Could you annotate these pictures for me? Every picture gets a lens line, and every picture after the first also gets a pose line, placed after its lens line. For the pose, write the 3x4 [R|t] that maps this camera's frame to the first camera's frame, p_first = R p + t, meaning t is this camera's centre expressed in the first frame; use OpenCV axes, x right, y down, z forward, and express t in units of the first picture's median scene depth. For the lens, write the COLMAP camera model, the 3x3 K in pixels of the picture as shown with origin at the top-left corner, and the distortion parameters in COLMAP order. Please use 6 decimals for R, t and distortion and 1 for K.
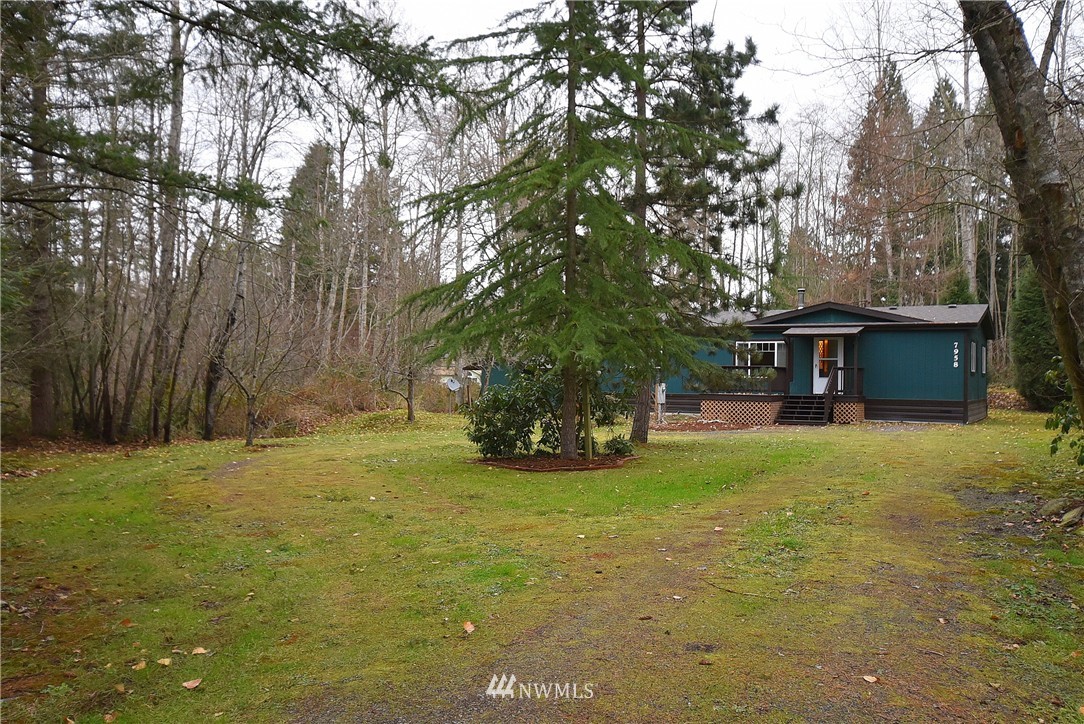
lens RADIAL K [[931.1, 0, 540.2], [0, 931.1, 365.6], [0, 0, 1]] dist [0.016915, 0.011081]
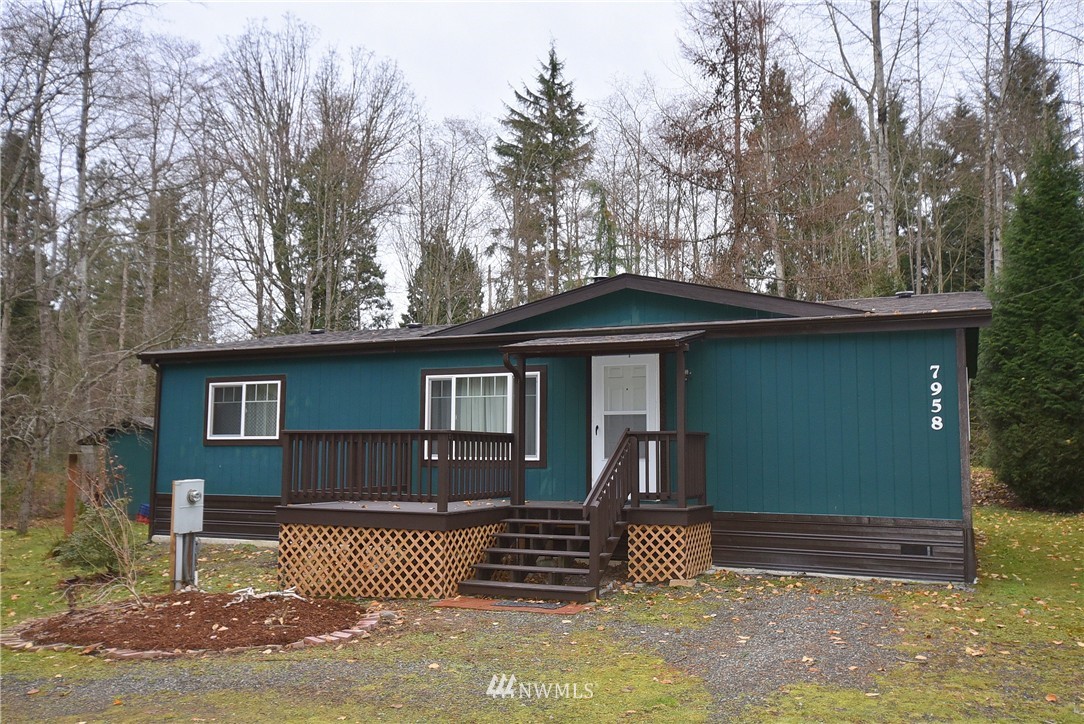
lens RADIAL K [[905.6, 0, 536.8], [0, 905.6, 363.4], [0, 0, 1]] dist [0.012875, 0.001663]
pose [[0.996510, -0.002103, 0.083447, 0.256972], [0.008922, 0.996638, -0.081438, 0.003449], [-0.082996, 0.081898, 0.993179, 0.657921]]
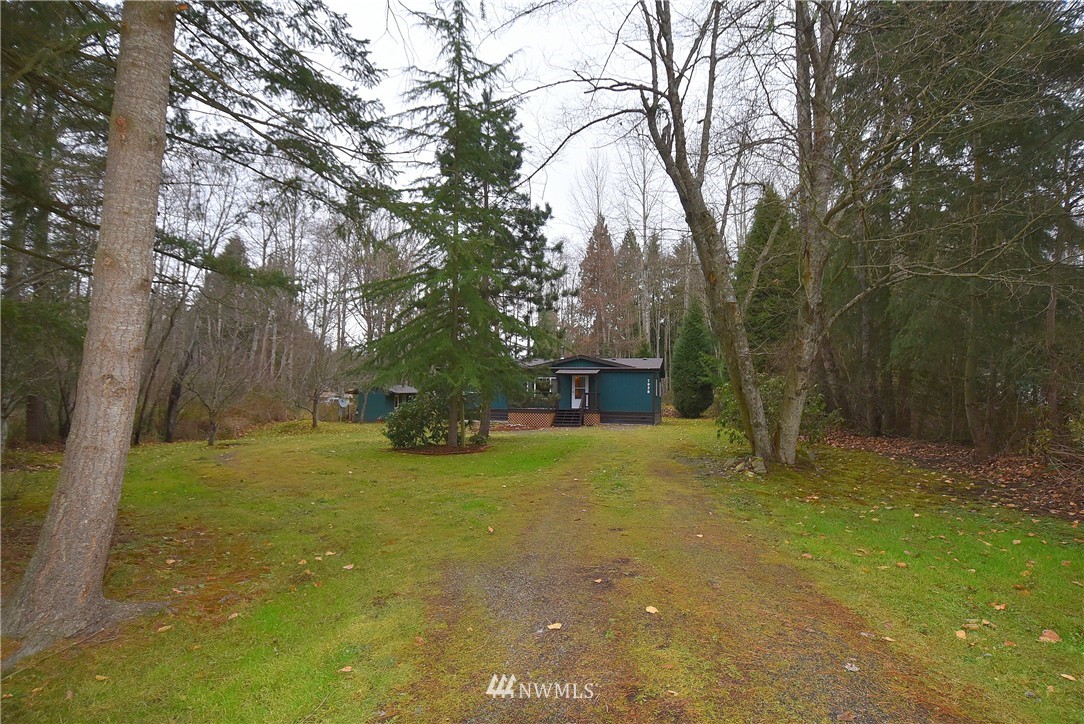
lens RADIAL K [[593.4, 0, 548.3], [0, 593.4, 361.9], [0, 0, 1]] dist [0.002645, -0.014921]
pose [[0.960231, 0.018947, 0.278564, -0.055825], [-0.004818, 0.998671, -0.051320, 0.001068], [-0.279166, 0.047937, 0.959046, -0.034674]]
